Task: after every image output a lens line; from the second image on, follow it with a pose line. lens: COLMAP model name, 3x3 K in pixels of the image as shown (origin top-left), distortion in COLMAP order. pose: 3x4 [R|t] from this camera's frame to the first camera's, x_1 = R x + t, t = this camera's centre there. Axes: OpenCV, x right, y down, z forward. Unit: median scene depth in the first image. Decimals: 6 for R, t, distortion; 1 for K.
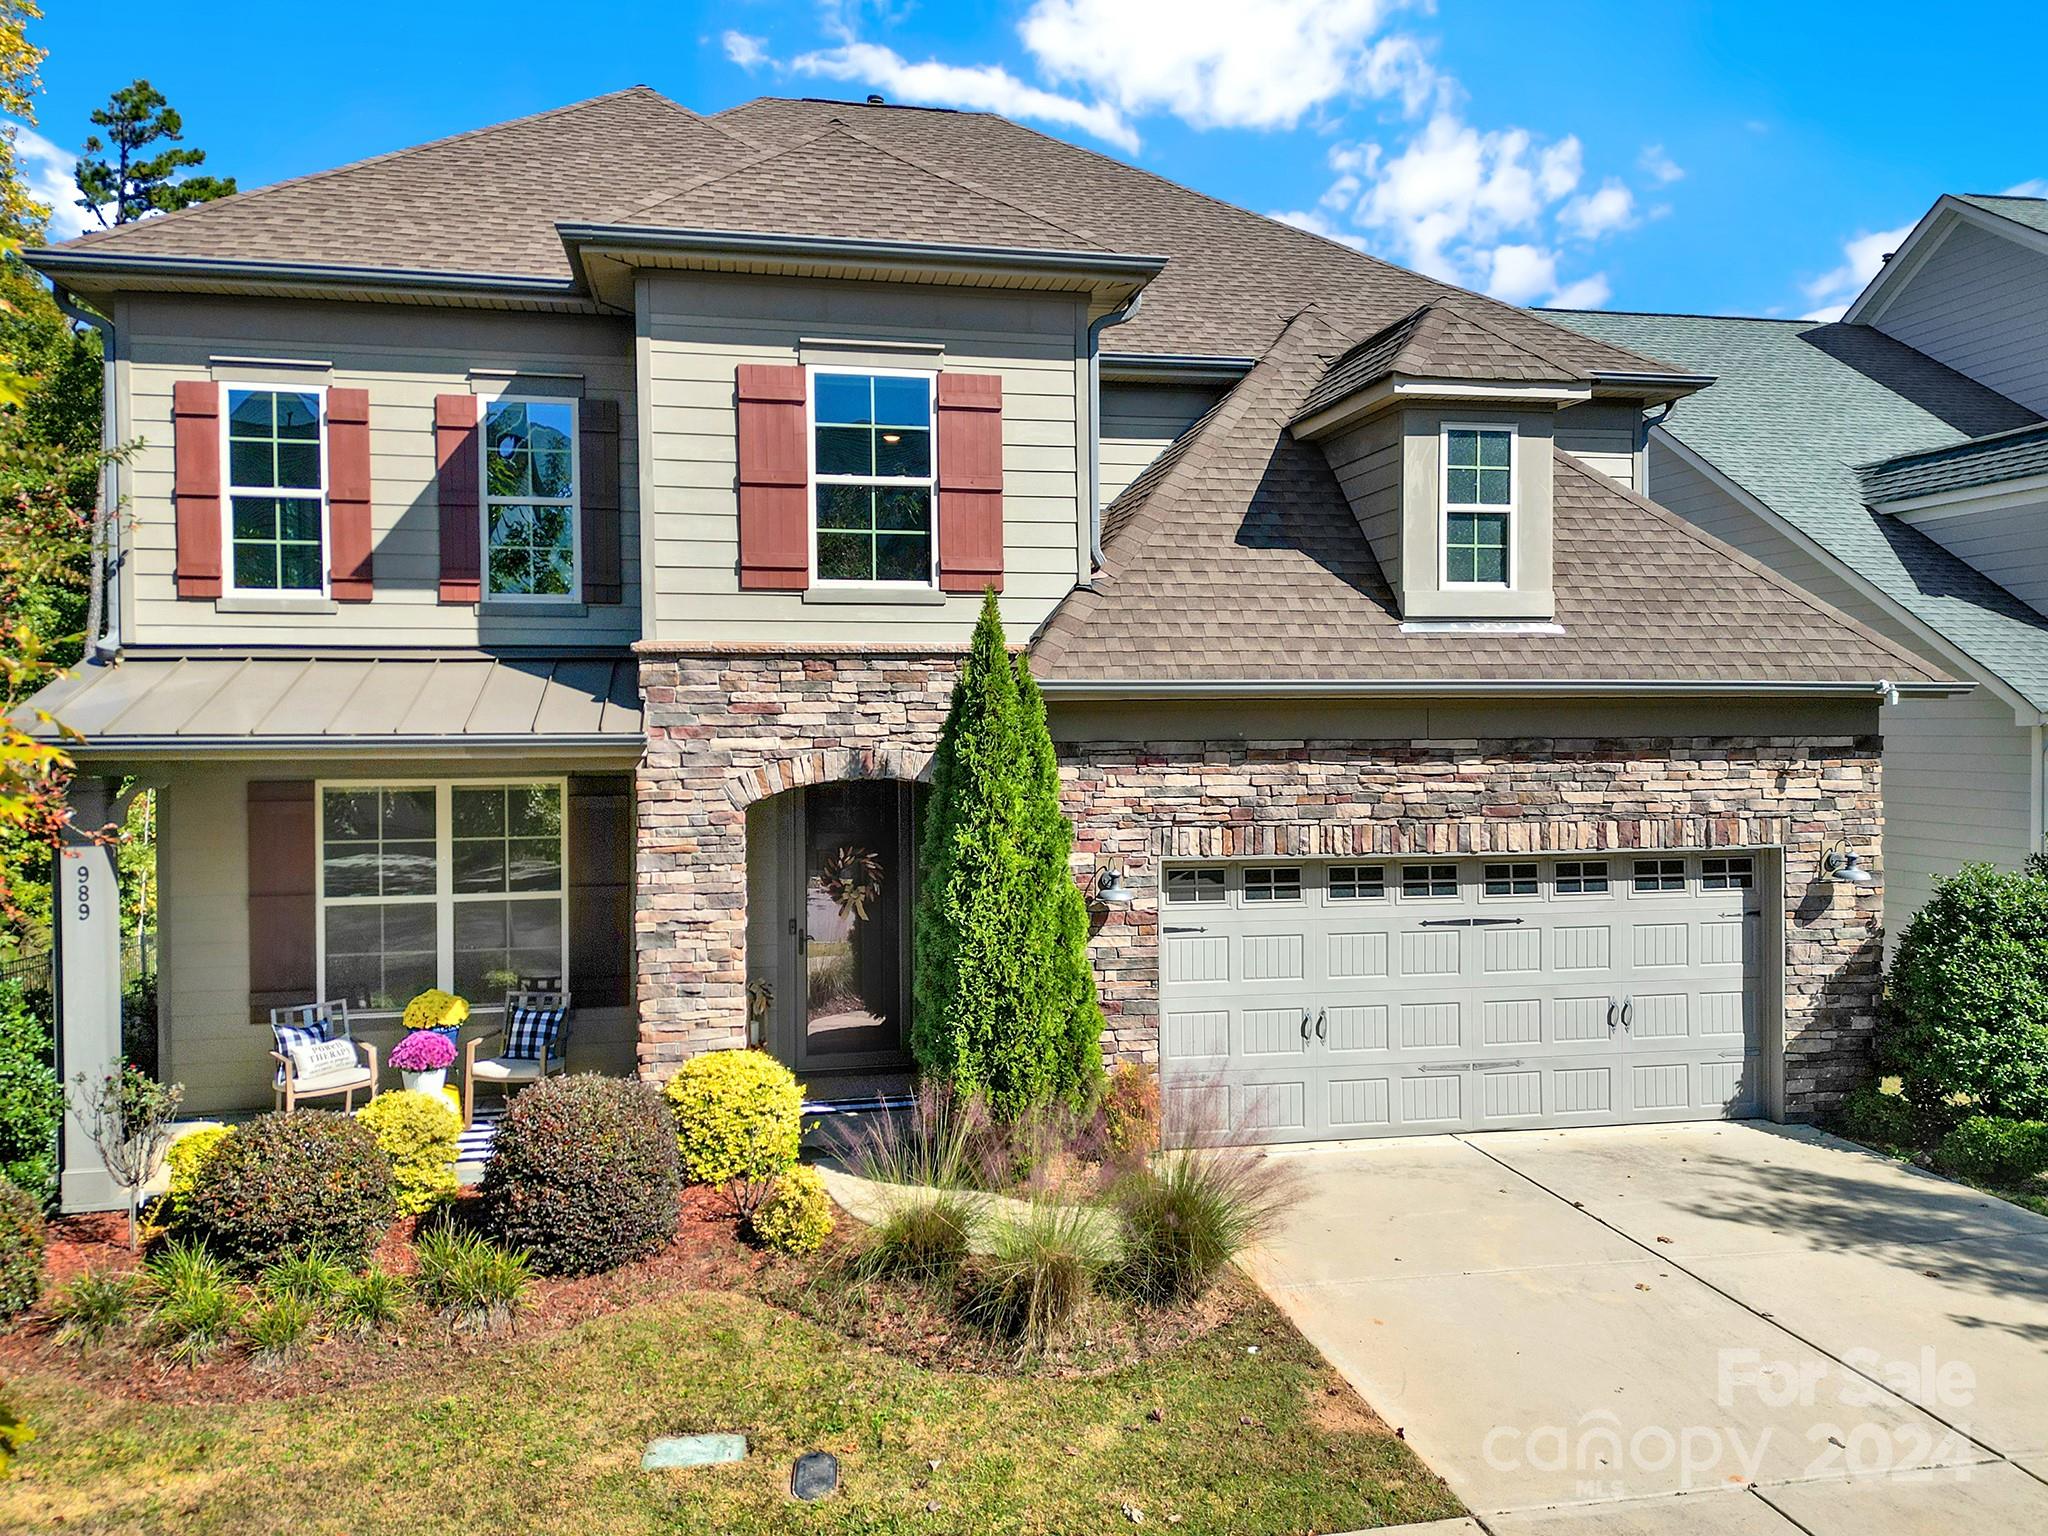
lens RADIAL K [[1509.1, 0, 1001.9], [0, 1509.1, 754.1], [0, 0, 1]] dist [0.043010, -0.042731]
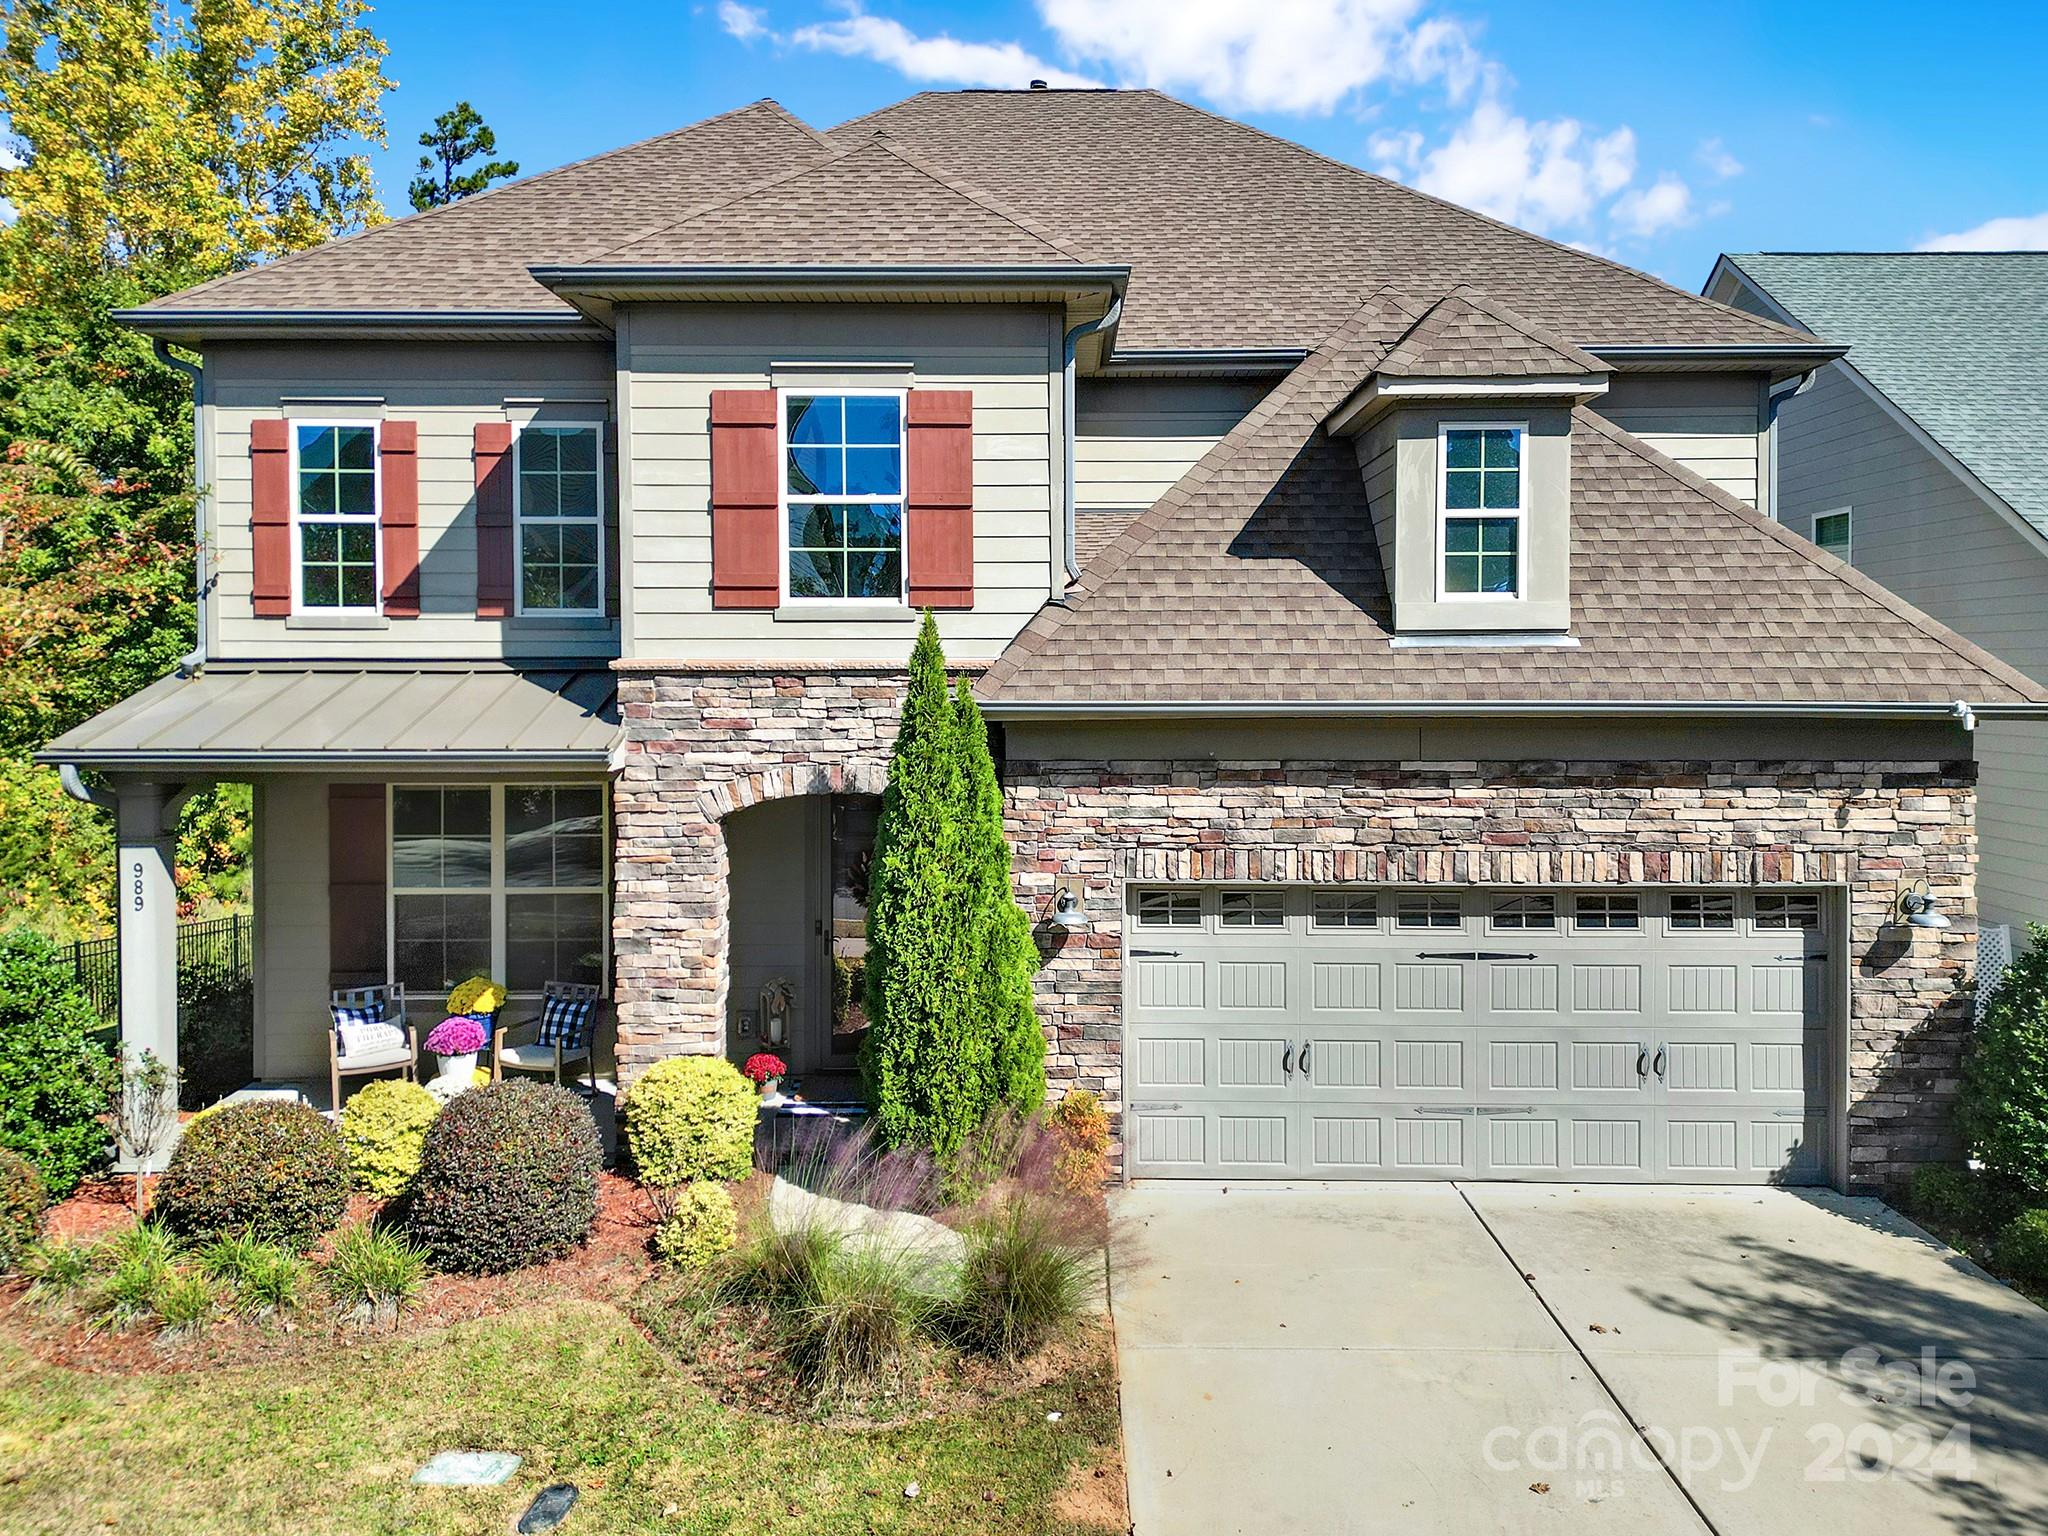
lens RADIAL K [[1505.9, 0, 1025.0], [0, 1505.9, 709.4], [0, 0, 1]] dist [0.043001, -0.053071]
pose [[0.979248, 0.008620, -0.202483, 0.230797], [-0.008006, 0.999961, 0.003853, -0.043371], [0.202508, -0.002152, 0.979278, 0.033225]]
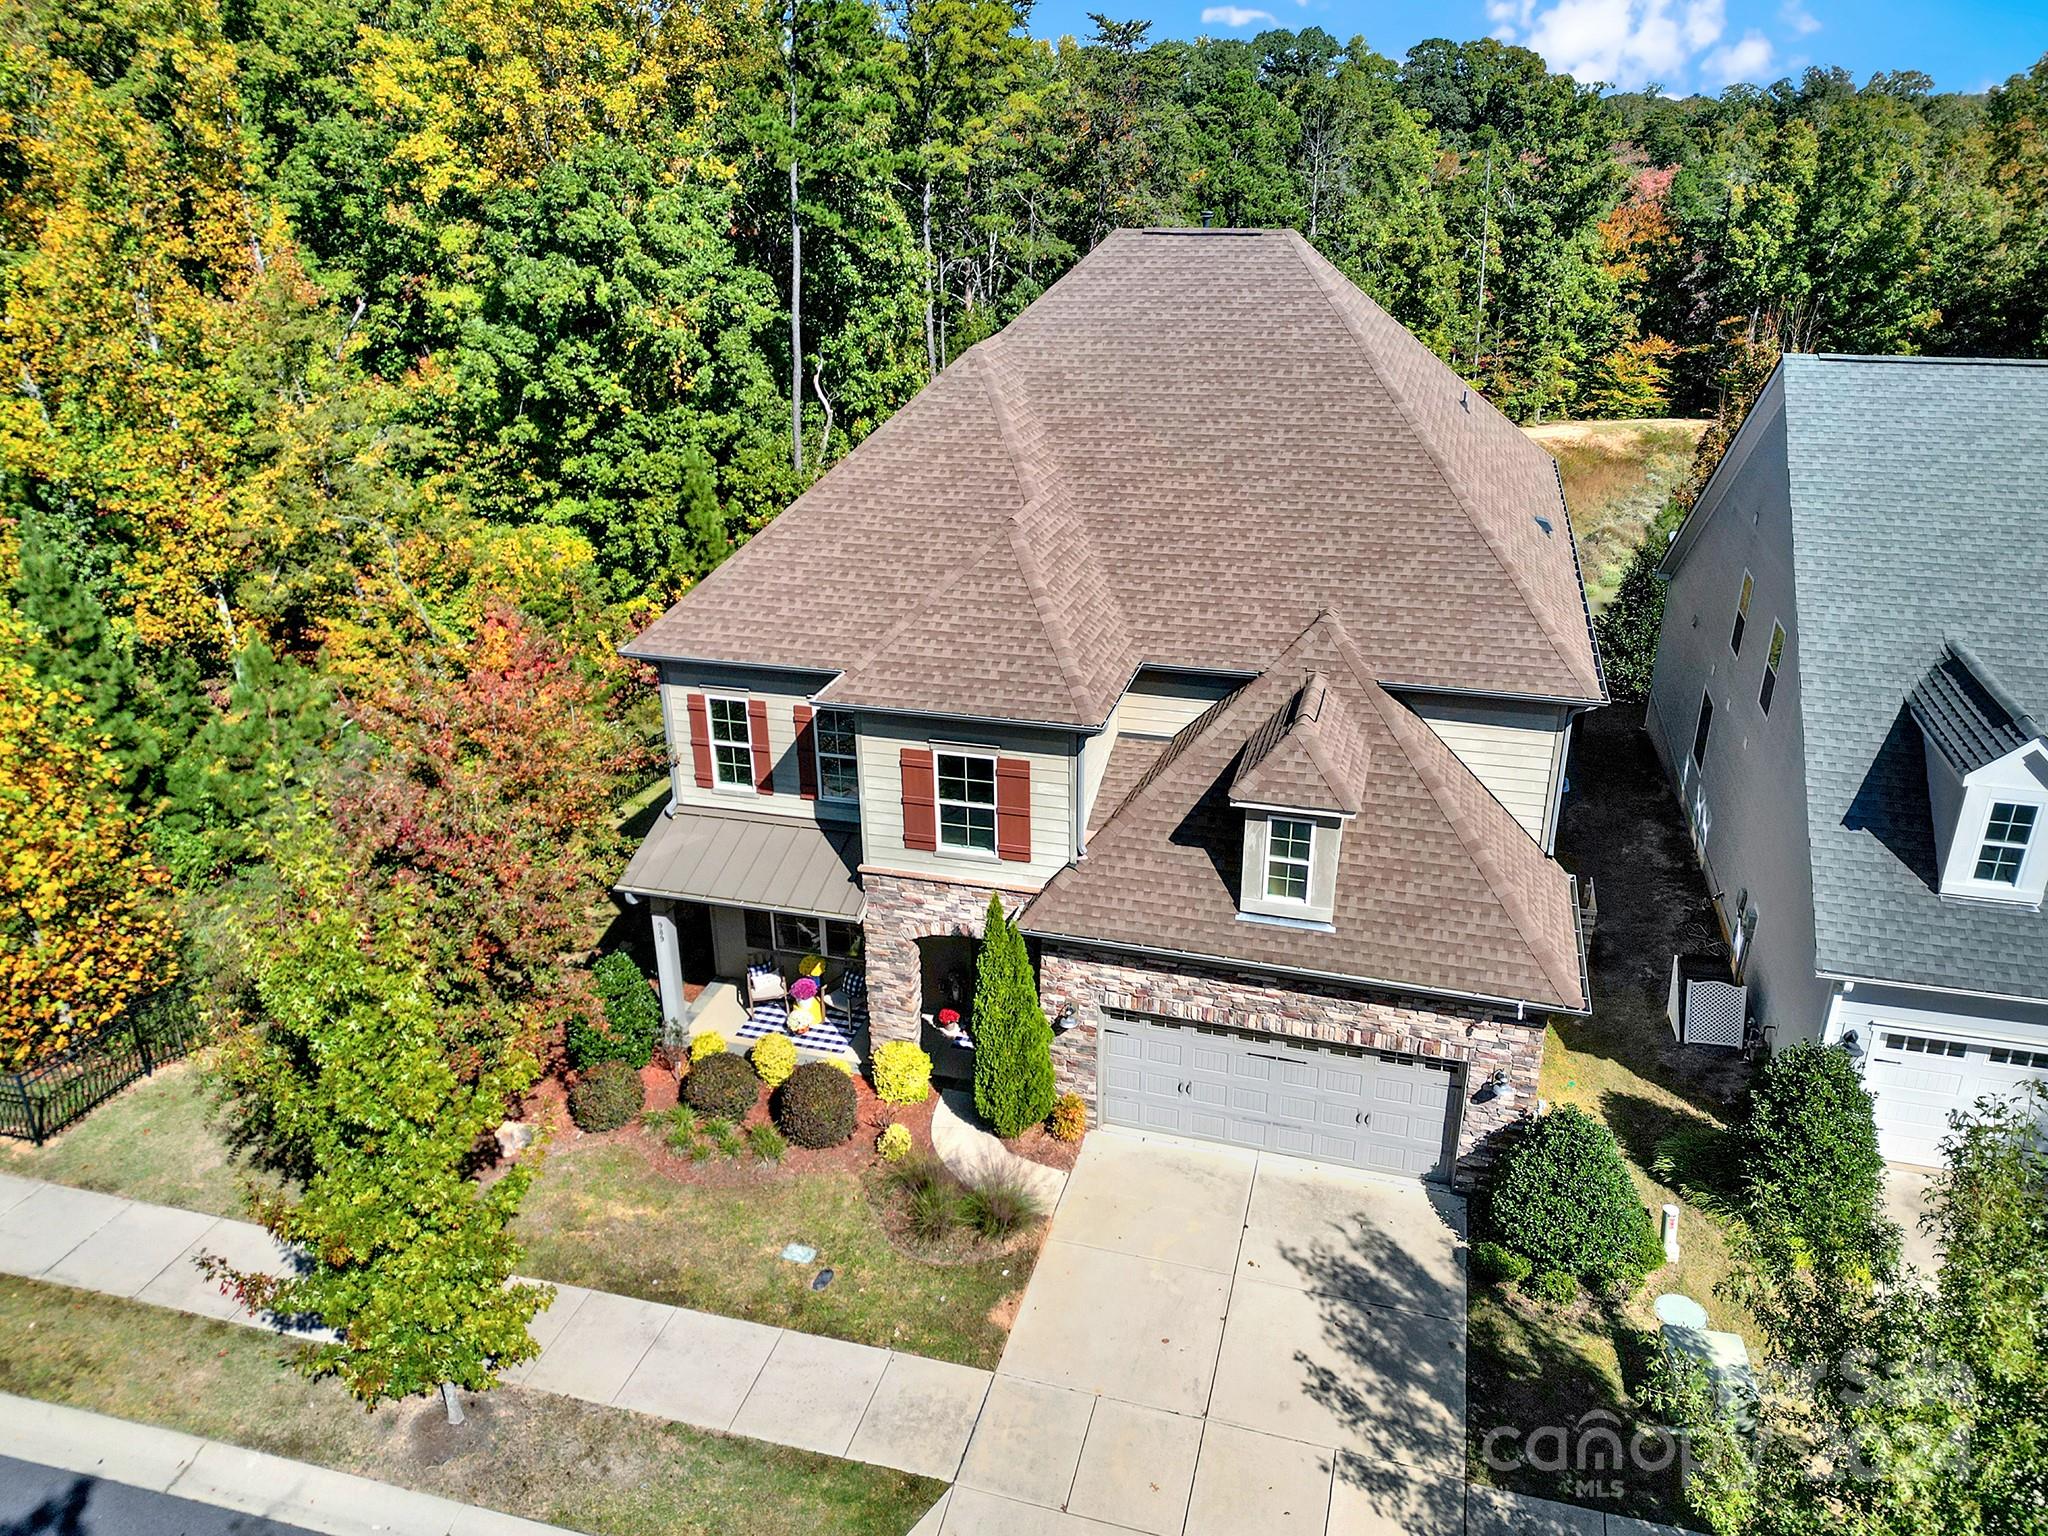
lens RADIAL K [[1455.0, 0, 942.1], [0, 1455.0, 765.8], [0, 0, 1]] dist [0.034106, -0.049899]
pose [[0.876860, 0.167460, -0.450636, 0.709929], [0.016304, 0.926472, 0.376010, -0.912441], [0.480468, -0.337056, 0.809656, -0.521566]]
